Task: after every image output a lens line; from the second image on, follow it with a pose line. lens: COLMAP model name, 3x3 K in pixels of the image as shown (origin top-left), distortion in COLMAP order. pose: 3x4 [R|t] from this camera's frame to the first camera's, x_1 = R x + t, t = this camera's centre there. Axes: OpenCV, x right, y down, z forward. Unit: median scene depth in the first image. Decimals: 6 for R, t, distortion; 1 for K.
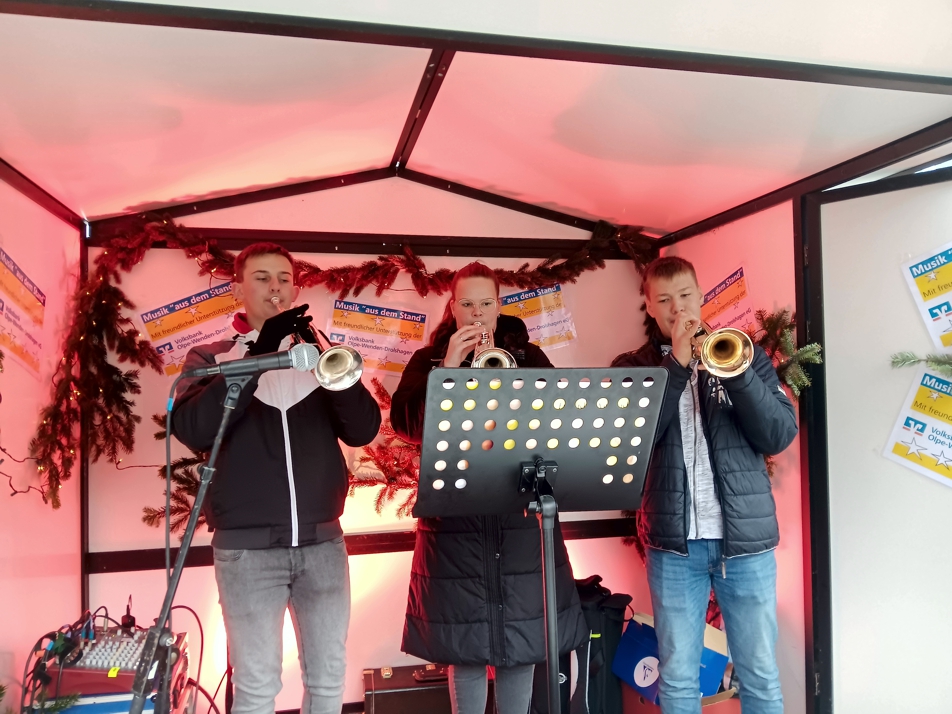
lens RADIAL K [[806.4, 0, 476.0], [0, 806.4, 357.0], [0, 0, 1]] dist [0.175074, -0.275300]
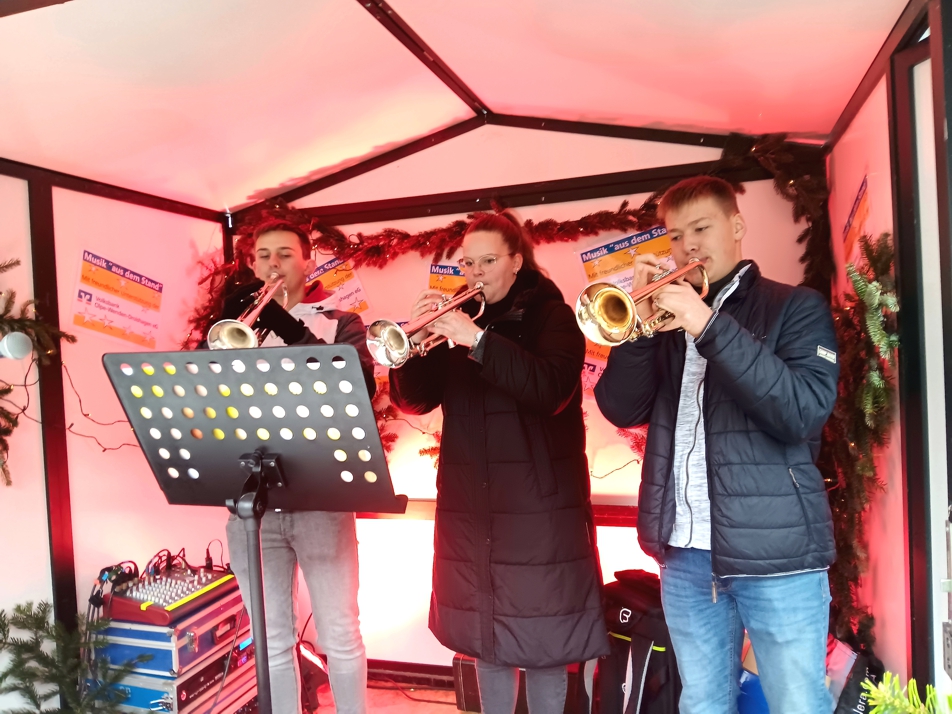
lens RADIAL K [[806.4, 0, 476.0], [0, 806.4, 357.0], [0, 0, 1]] dist [0.175074, -0.275300]
pose [[0.841674, -0.014730, -0.539785, 0.507327], [0.049880, 0.997475, 0.050558, -0.006350], [0.537678, -0.069478, 0.840283, 0.248581]]
